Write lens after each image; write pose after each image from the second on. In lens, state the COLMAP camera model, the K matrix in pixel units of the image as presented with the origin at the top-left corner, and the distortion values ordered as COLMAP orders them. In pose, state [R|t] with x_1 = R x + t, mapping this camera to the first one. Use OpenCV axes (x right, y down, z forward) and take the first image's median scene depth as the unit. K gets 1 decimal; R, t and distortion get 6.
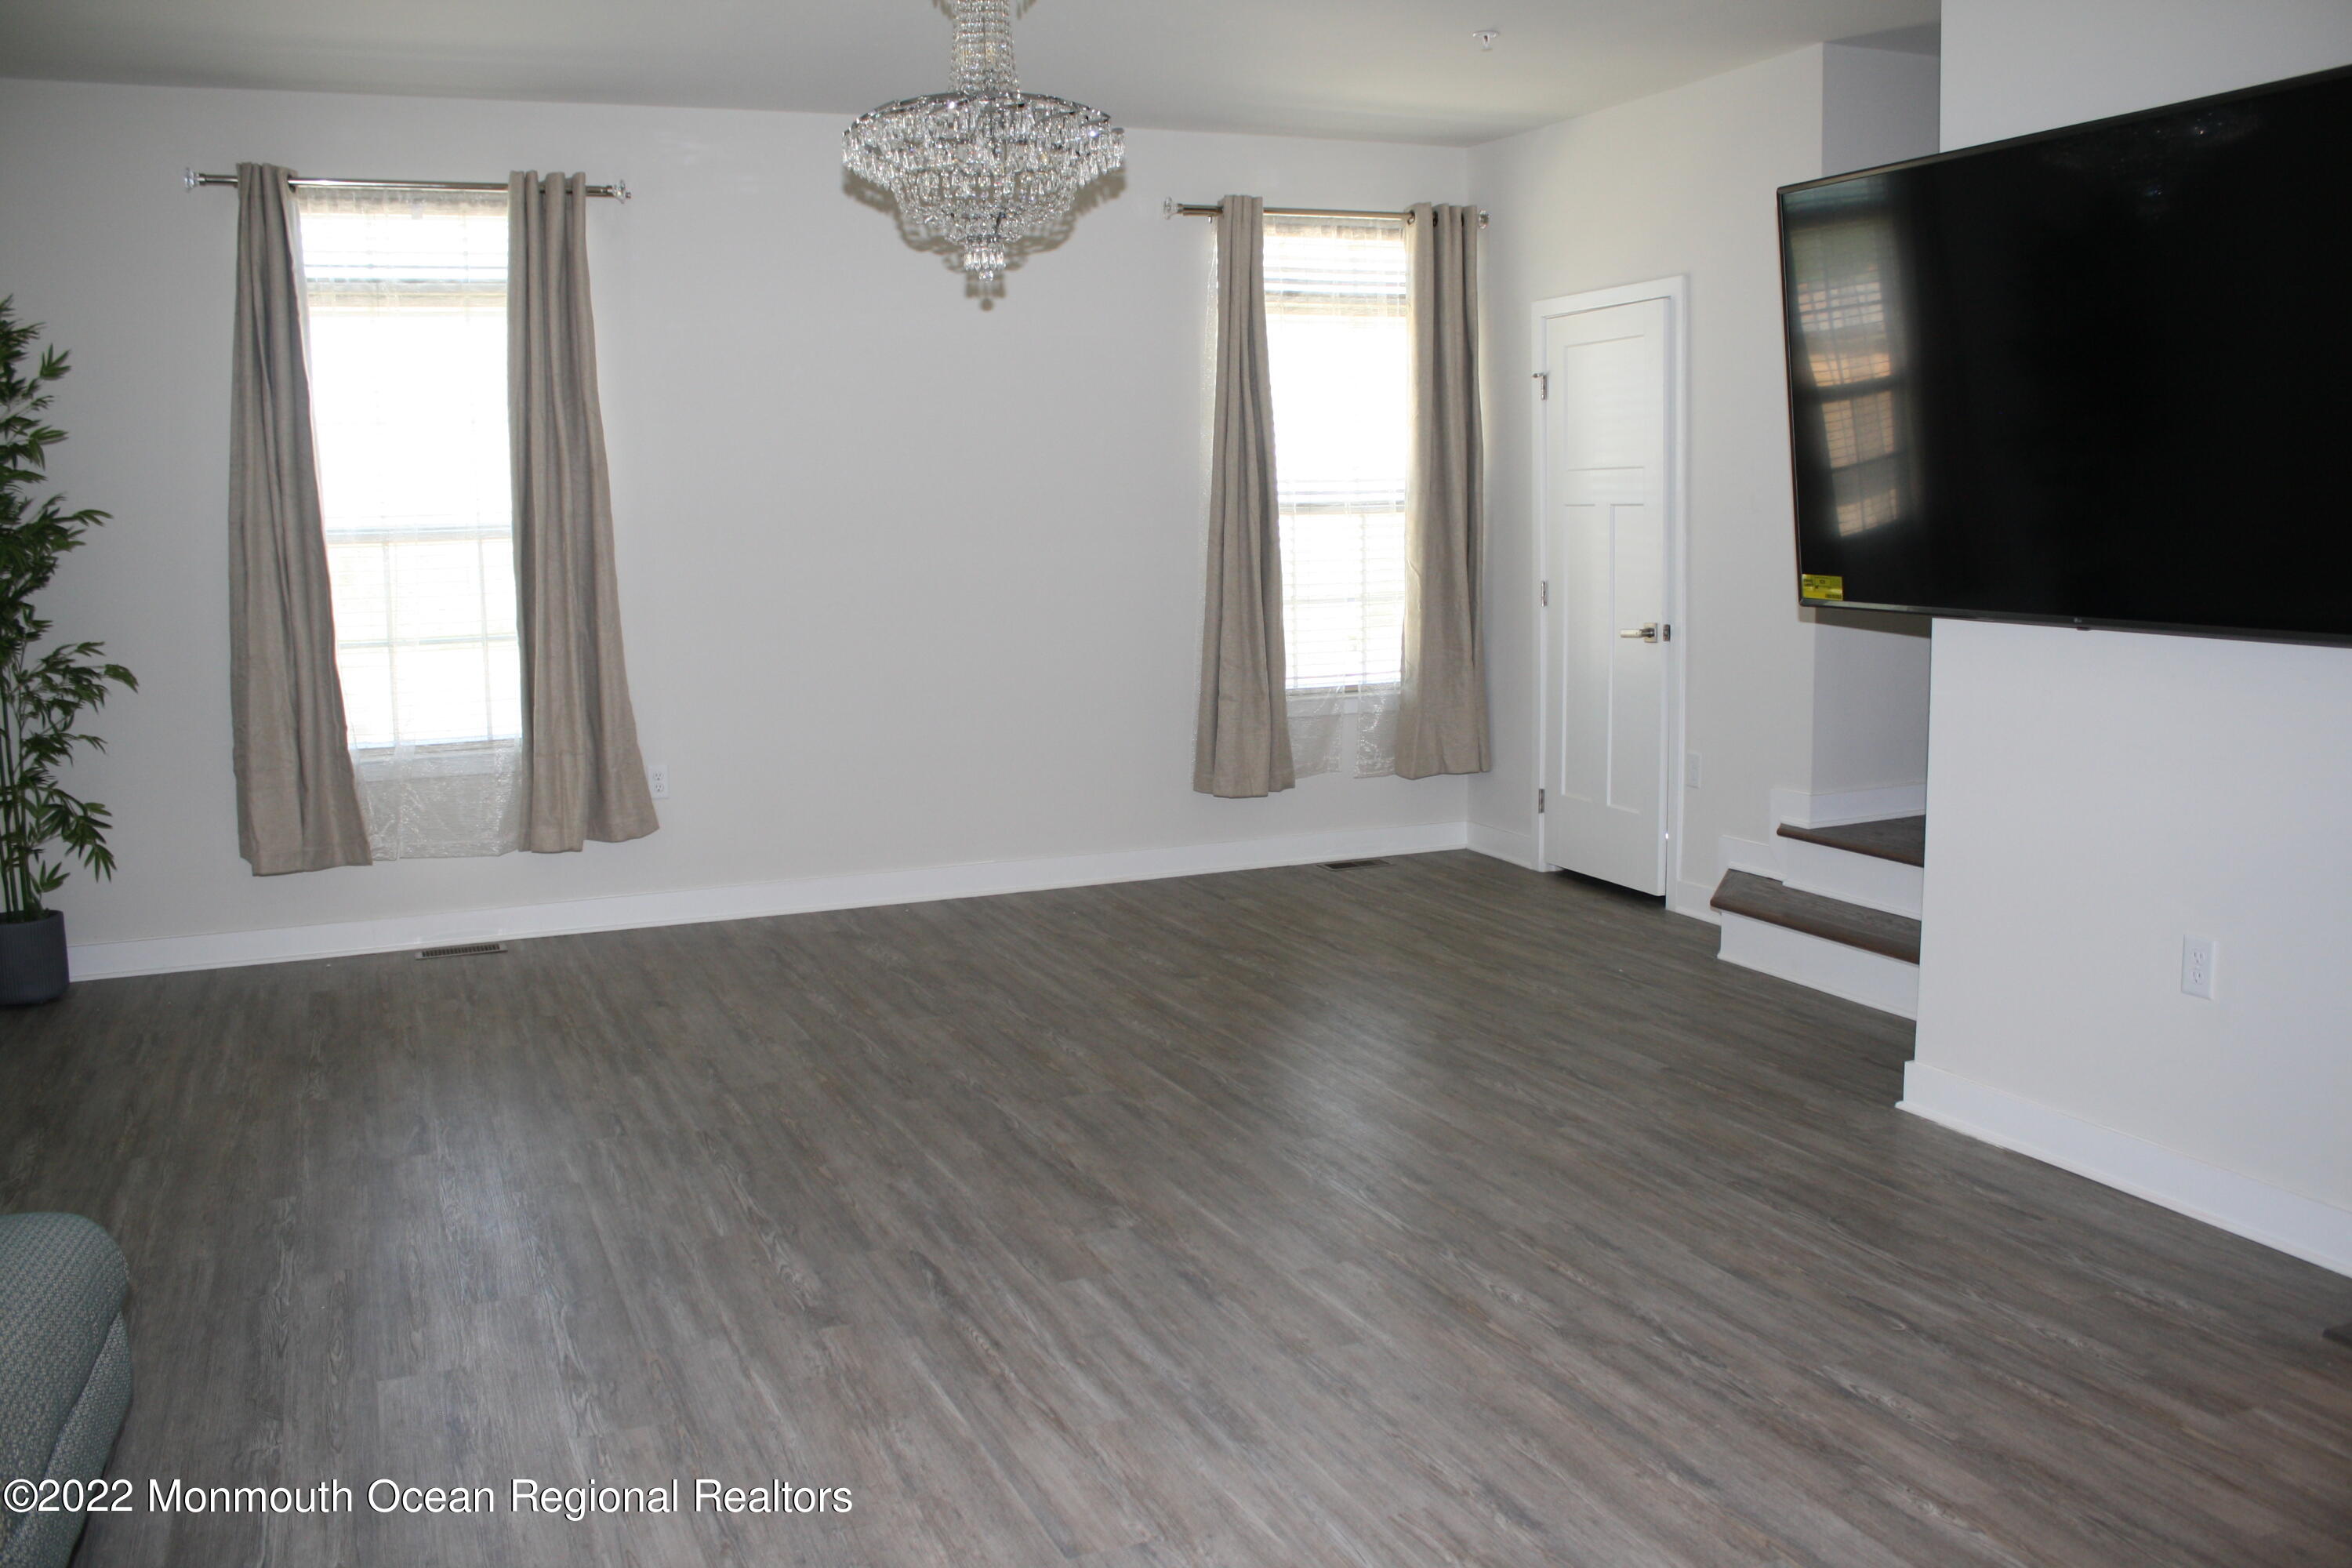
lens RADIAL K [[1982.6, 0, 1184.0], [0, 1982.6, 790.6], [0, 0, 1]] dist [-0.130953, 0.067973]
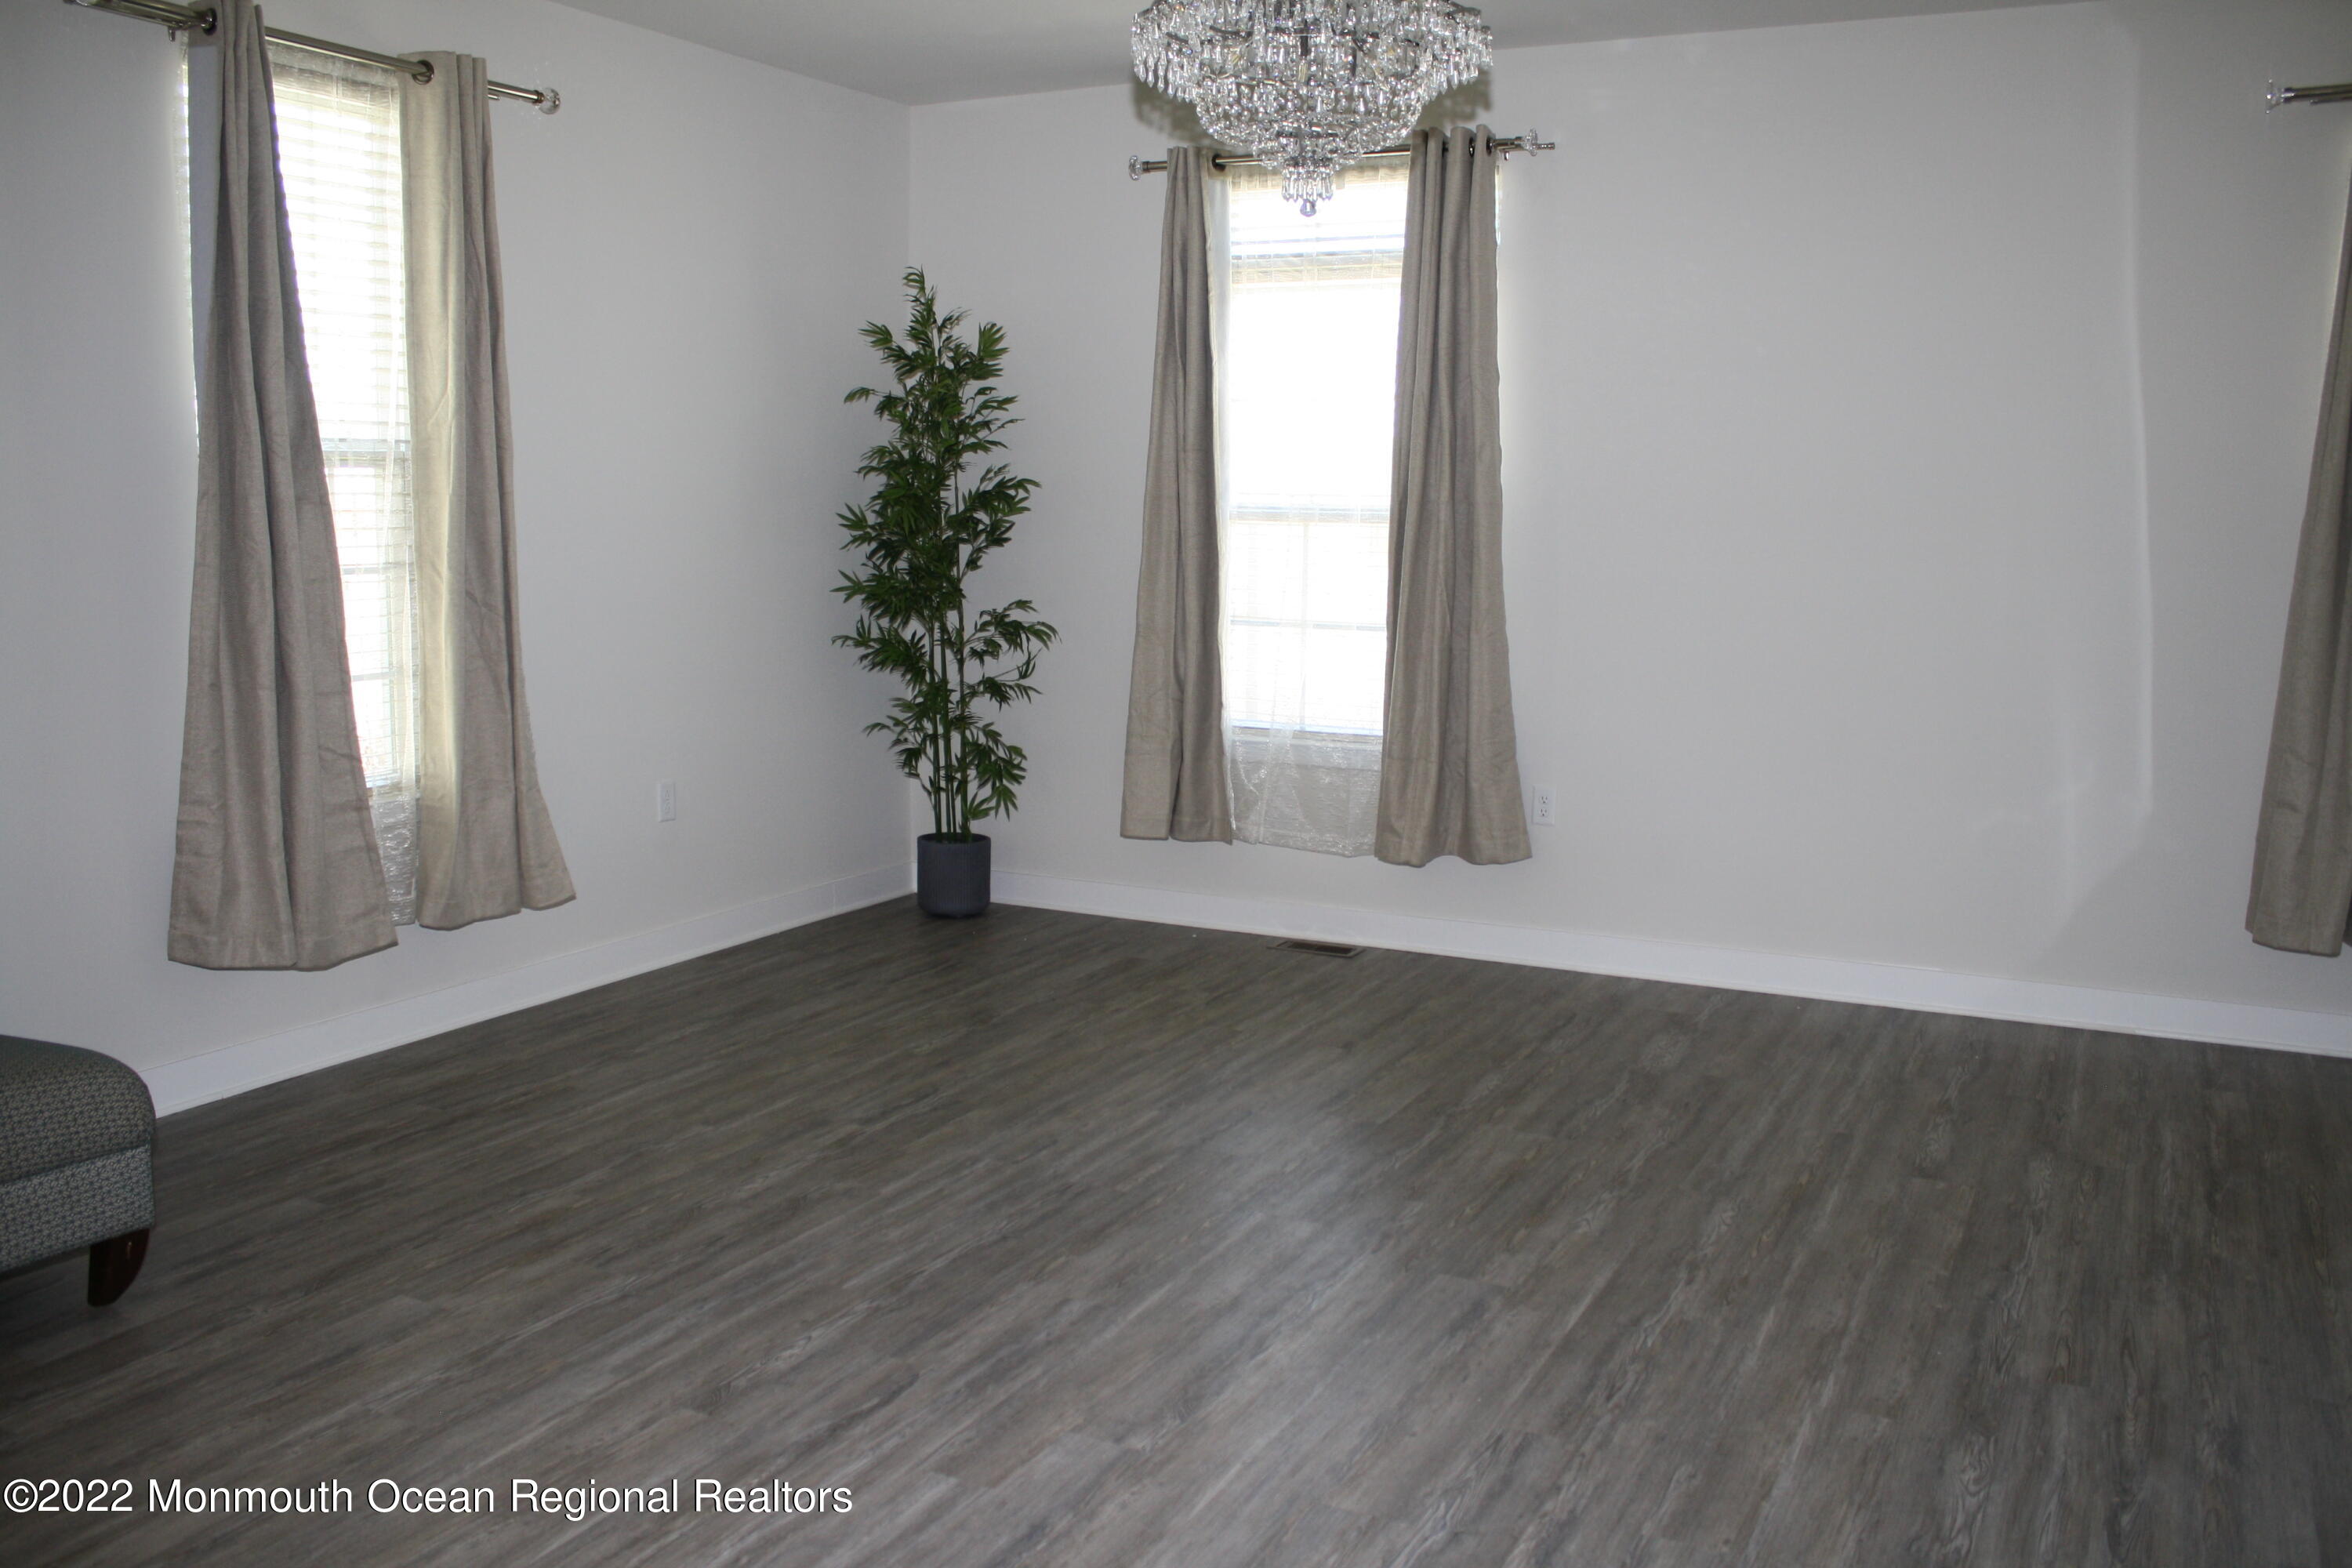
lens RADIAL K [[1982.6, 0, 1172.9], [0, 1982.6, 788.1], [0, 0, 1]] dist [-0.130953, 0.067973]
pose [[0.632585, 0.136028, -0.762452, 0.408404], [-0.132960, 0.988914, 0.066118, -0.065658], [0.762993, 0.059550, 0.643658, 0.393686]]
